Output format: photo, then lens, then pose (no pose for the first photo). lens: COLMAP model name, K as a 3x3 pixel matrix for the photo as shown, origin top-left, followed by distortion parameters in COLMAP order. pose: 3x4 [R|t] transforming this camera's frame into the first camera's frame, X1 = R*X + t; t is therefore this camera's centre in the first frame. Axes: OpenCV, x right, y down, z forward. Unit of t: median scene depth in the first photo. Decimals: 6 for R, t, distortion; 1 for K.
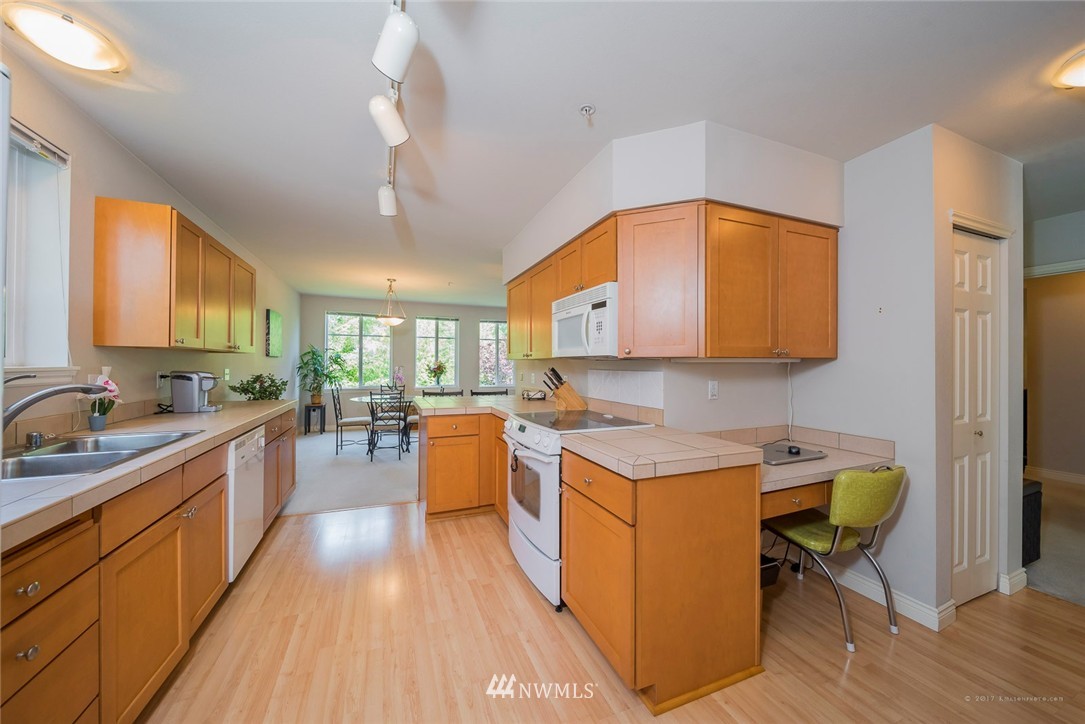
lens RADIAL K [[386.8, 0, 542.5], [0, 386.8, 362.0], [0, 0, 1]] dist [-0.001727, -0.000232]
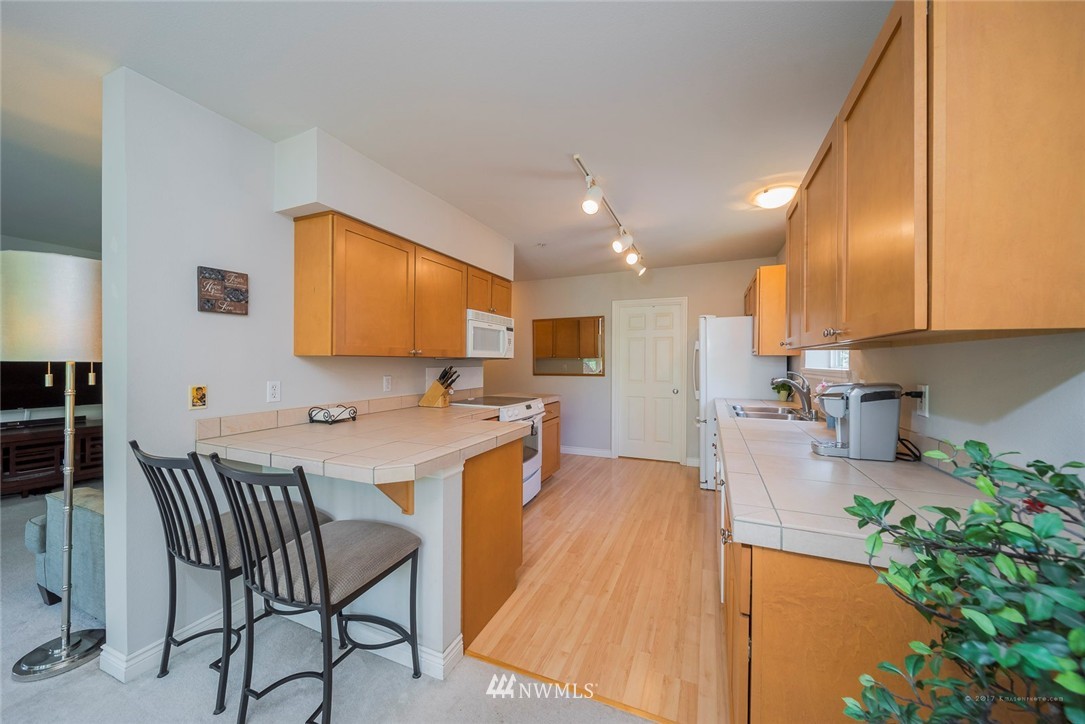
lens RADIAL K [[386.8, 0, 542.5], [0, 386.8, 362.0], [0, 0, 1]] dist [-0.001727, -0.000232]
pose [[-0.700740, -0.010440, 0.713341, -0.997104], [-0.010509, 0.999935, 0.004311, -0.006564], [-0.713340, -0.004476, -0.700804, 1.744936]]
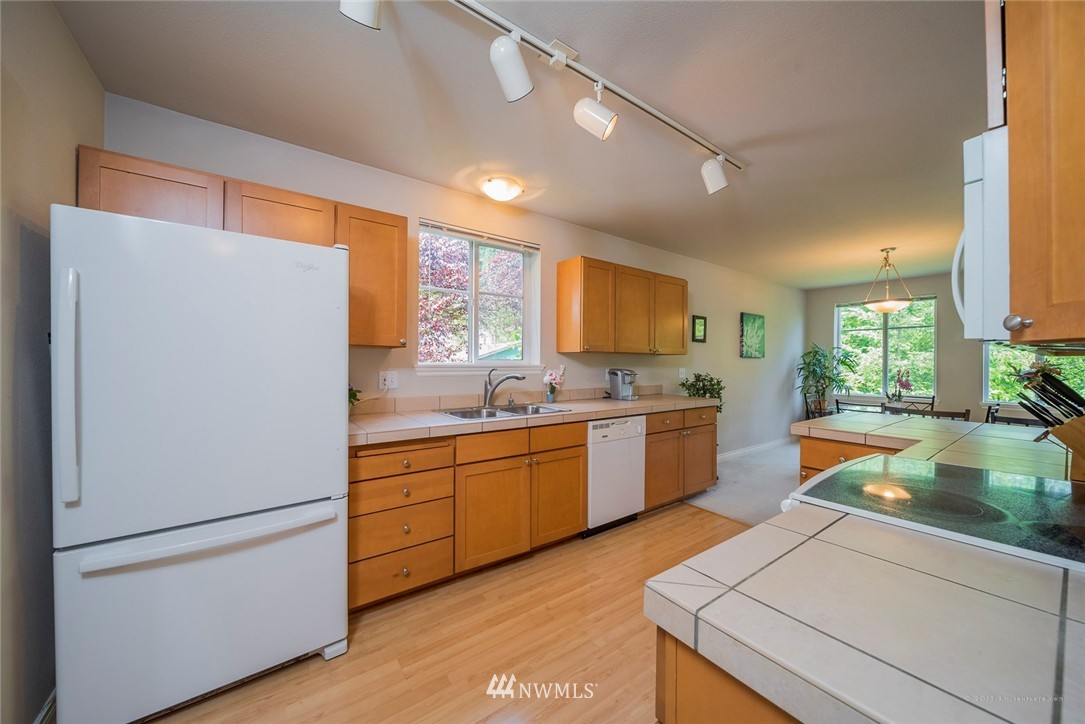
lens RADIAL K [[386.8, 0, 542.5], [0, 386.8, 362.0], [0, 0, 1]] dist [-0.001727, -0.000232]
pose [[0.238101, 0.003305, -0.971235, 0.346541], [-0.003803, 0.999990, 0.002470, -0.003184], [0.971233, 0.003105, 0.238111, 0.409462]]
